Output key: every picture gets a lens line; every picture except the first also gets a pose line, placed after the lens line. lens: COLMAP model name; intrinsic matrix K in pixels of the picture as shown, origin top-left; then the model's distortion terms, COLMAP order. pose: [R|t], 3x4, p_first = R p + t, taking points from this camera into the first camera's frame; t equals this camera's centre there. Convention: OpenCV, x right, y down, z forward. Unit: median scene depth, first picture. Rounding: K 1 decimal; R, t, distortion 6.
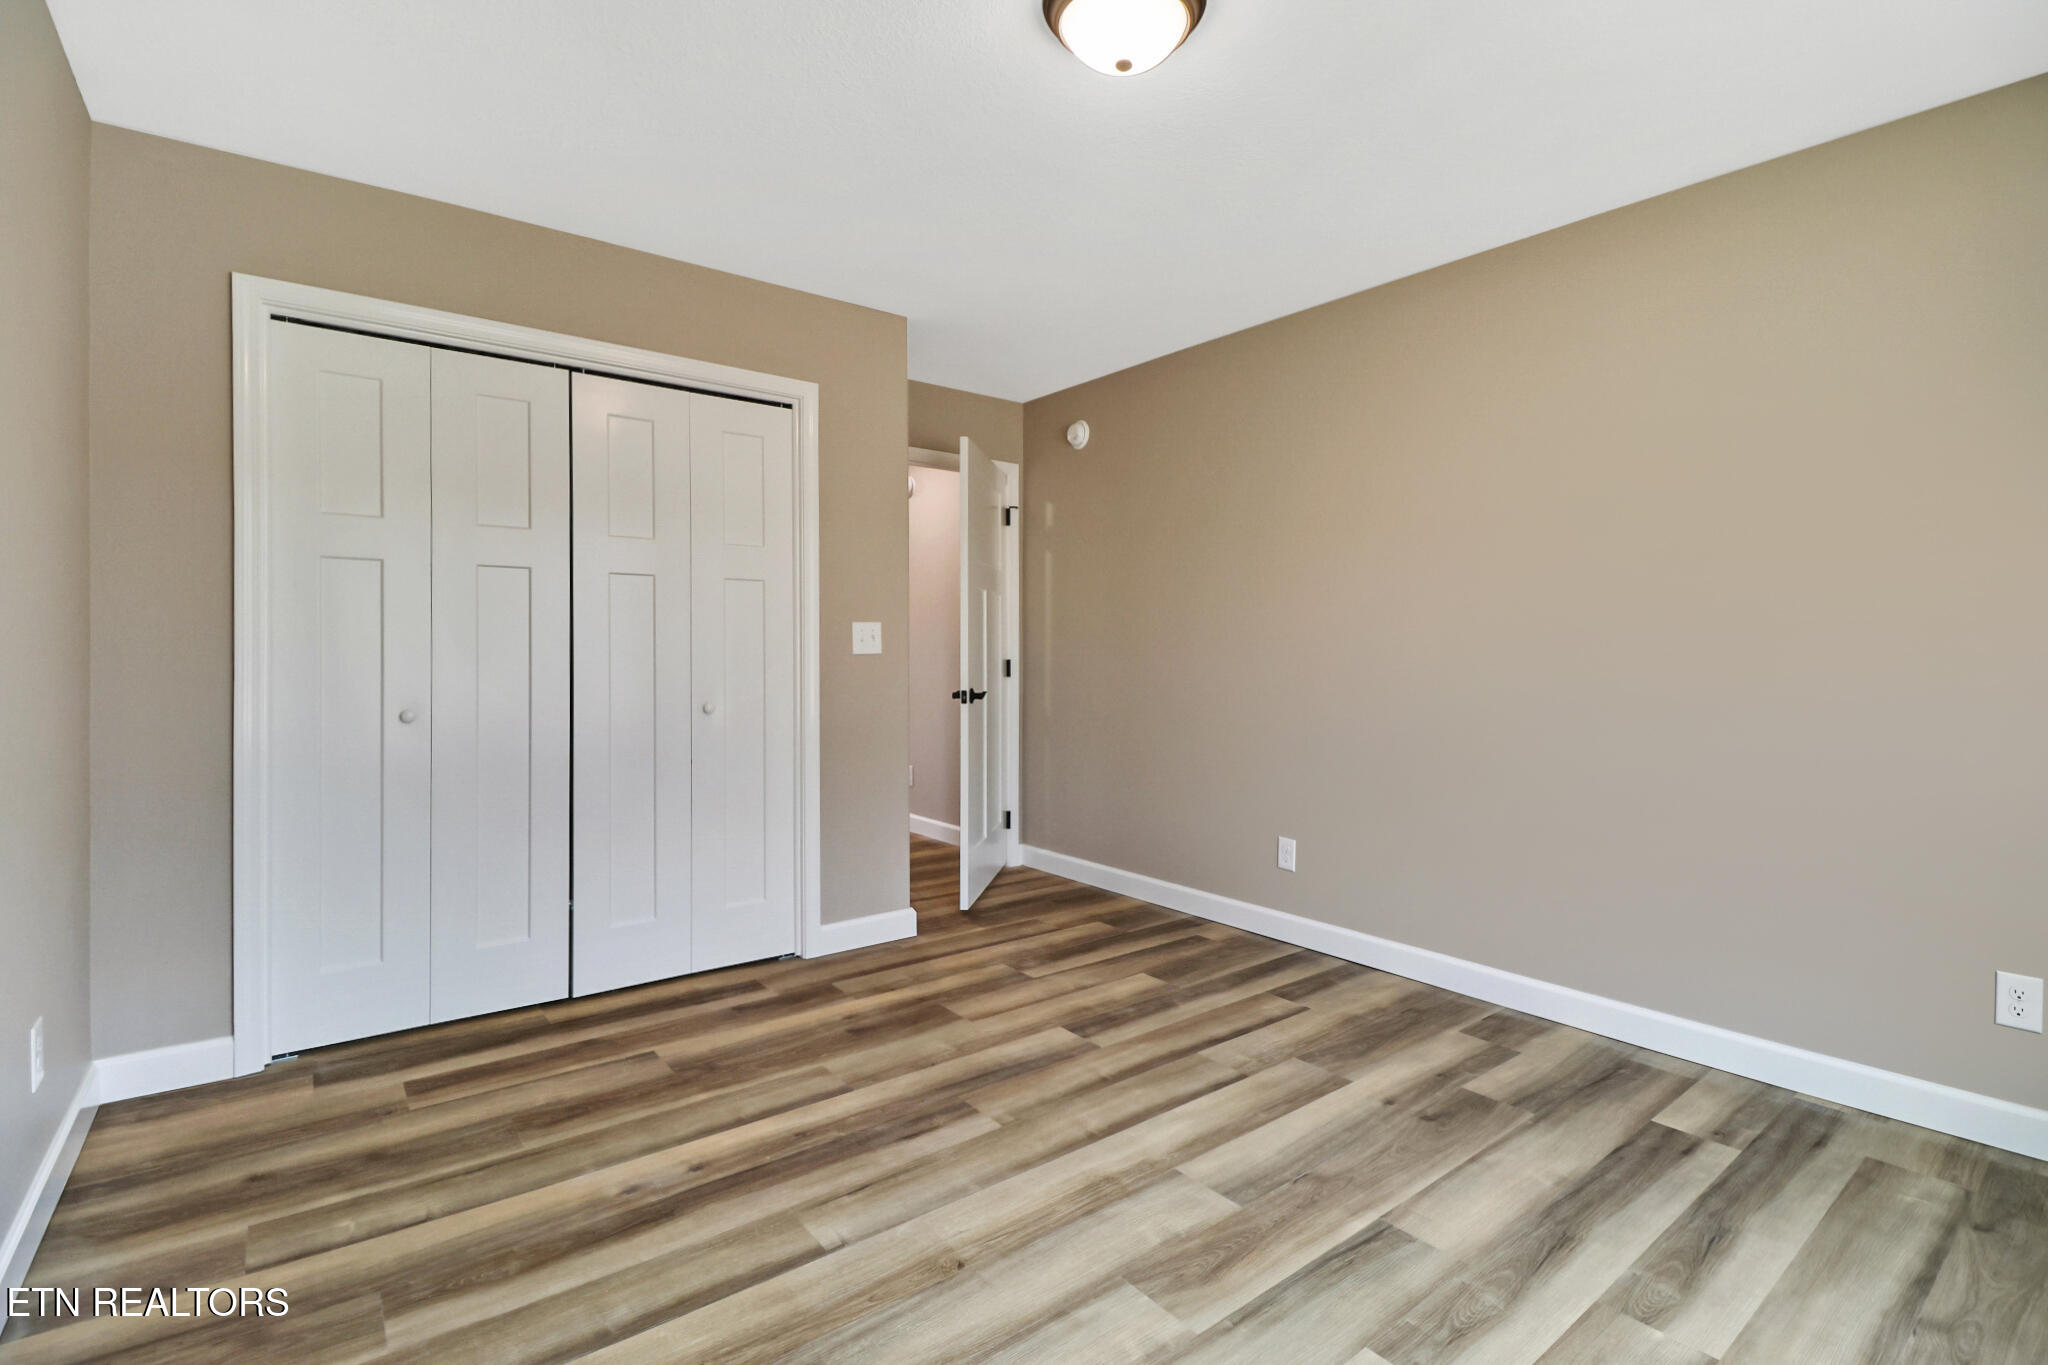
lens RADIAL K [[948.4, 0, 1030.5], [0, 948.4, 648.7], [0, 0, 1]] dist [0.004664, -0.011077]
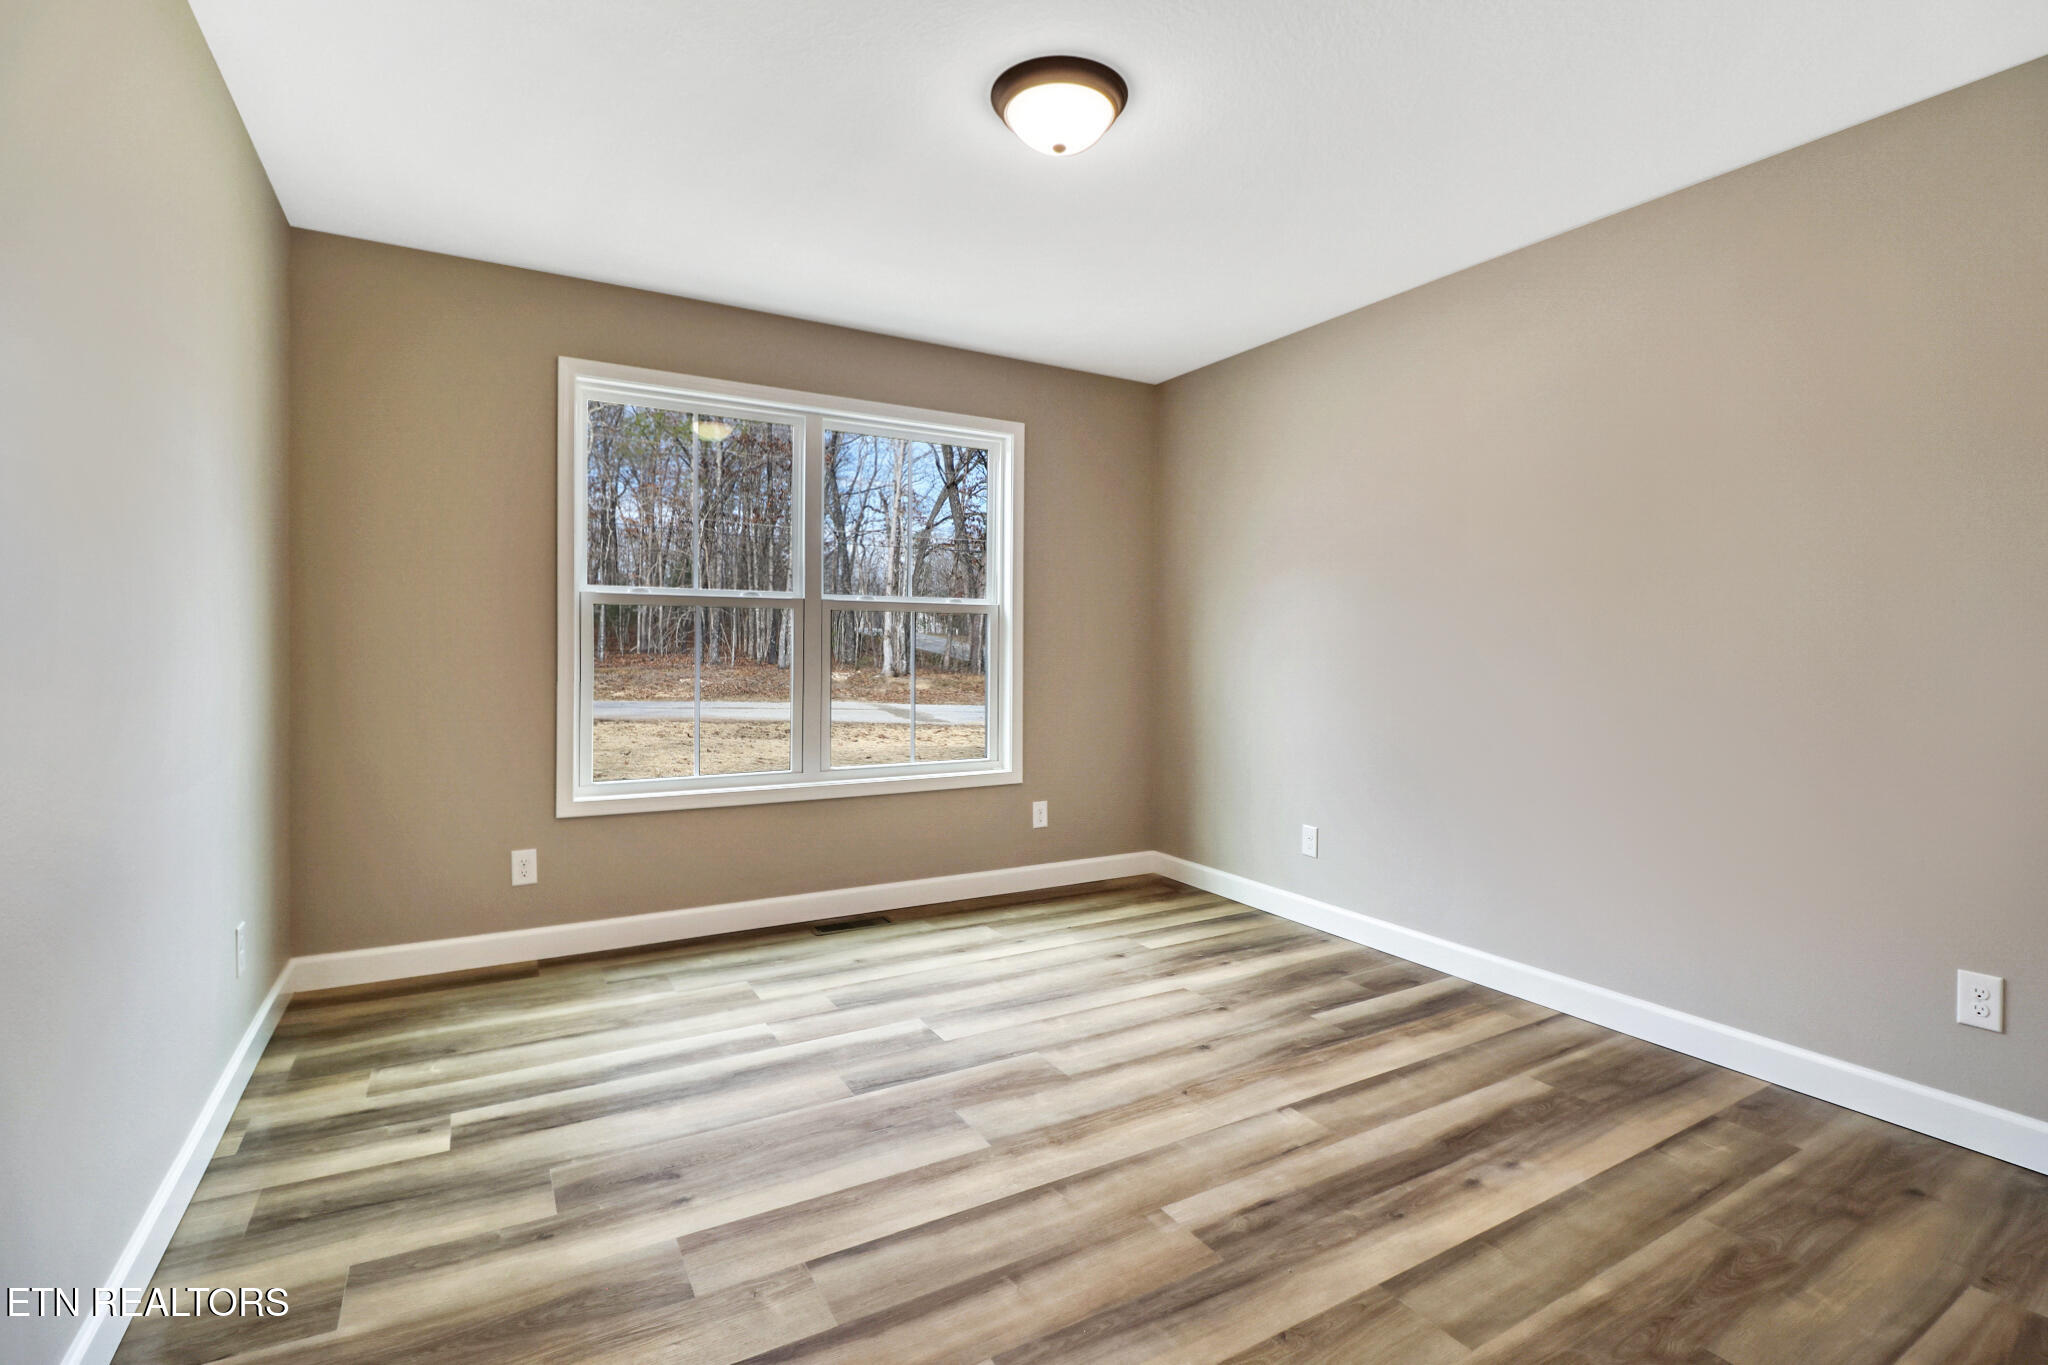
lens RADIAL K [[948.4, 0, 1030.5], [0, 948.4, 648.7], [0, 0, 1]] dist [0.004664, -0.011077]
pose [[-0.990792, -0.015352, 0.134522, -0.021529], [-0.015617, 0.999878, -0.000914, 0.003387], [-0.134491, -0.003007, -0.990910, 1.955675]]
